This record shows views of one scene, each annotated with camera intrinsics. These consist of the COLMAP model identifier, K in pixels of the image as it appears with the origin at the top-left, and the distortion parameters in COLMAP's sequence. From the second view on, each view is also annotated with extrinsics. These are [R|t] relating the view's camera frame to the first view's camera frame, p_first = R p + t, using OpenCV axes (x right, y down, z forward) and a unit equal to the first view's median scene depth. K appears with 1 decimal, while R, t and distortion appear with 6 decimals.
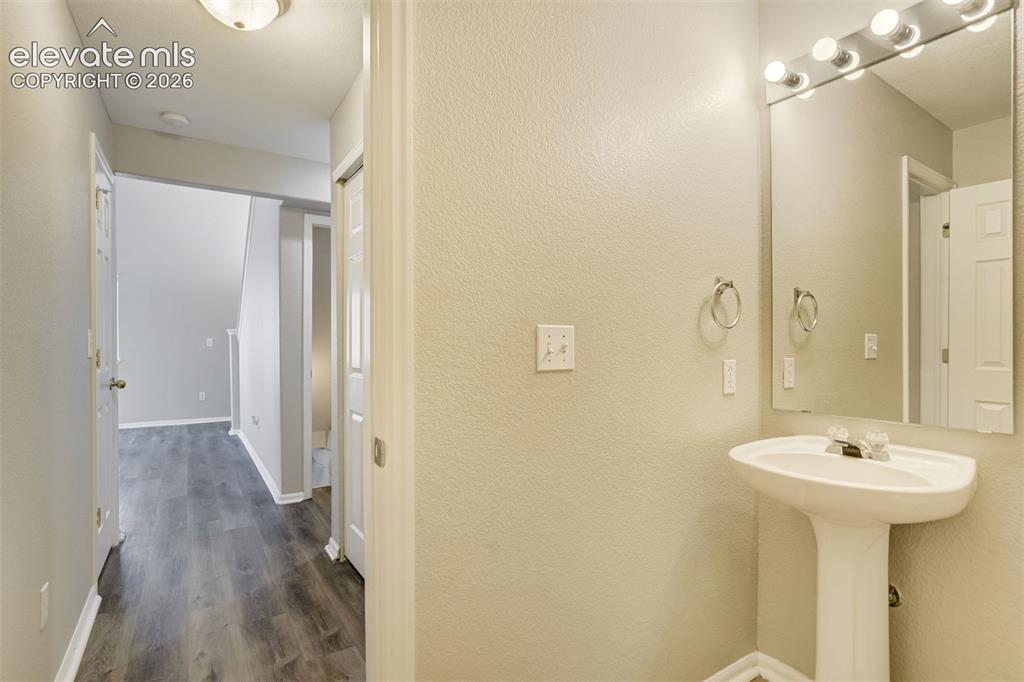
lens RADIAL K [[477.5, 0, 506.2], [0, 477.5, 343.6], [0, 0, 1]] dist [-0.056095, 0.024629]
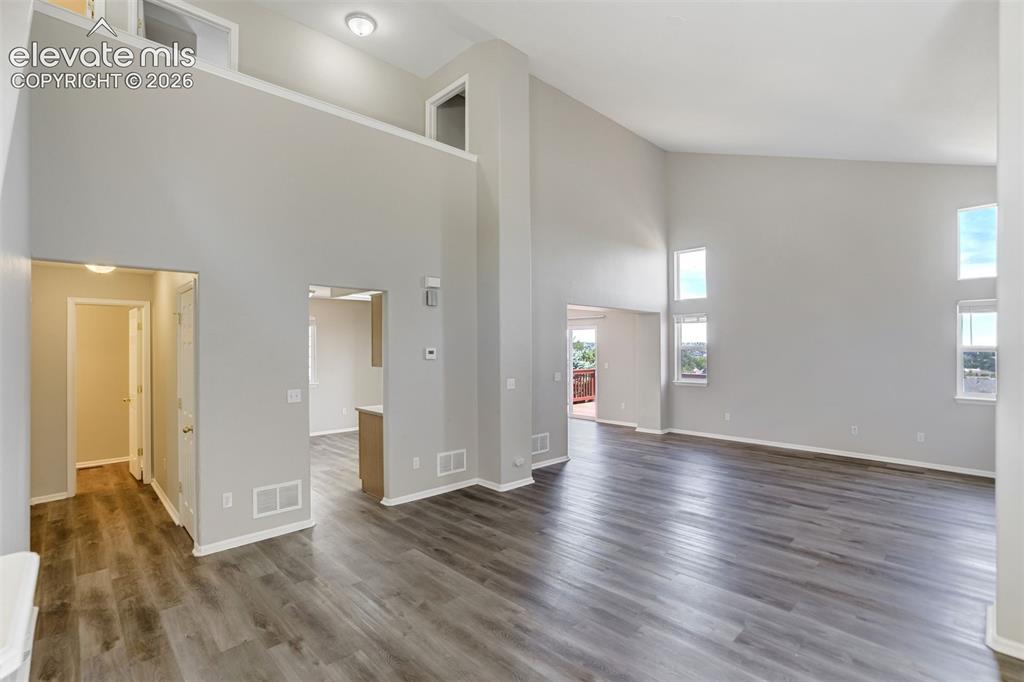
lens RADIAL K [[477.5, 0, 506.2], [0, 477.5, 343.6], [0, 0, 1]] dist [-0.056095, 0.024629]
pose [[-0.985749, 0.006304, -0.168103, -1.398783], [0.007280, 0.999960, -0.005192, -0.166515], [0.168063, -0.006342, -0.985756, 2.313736]]
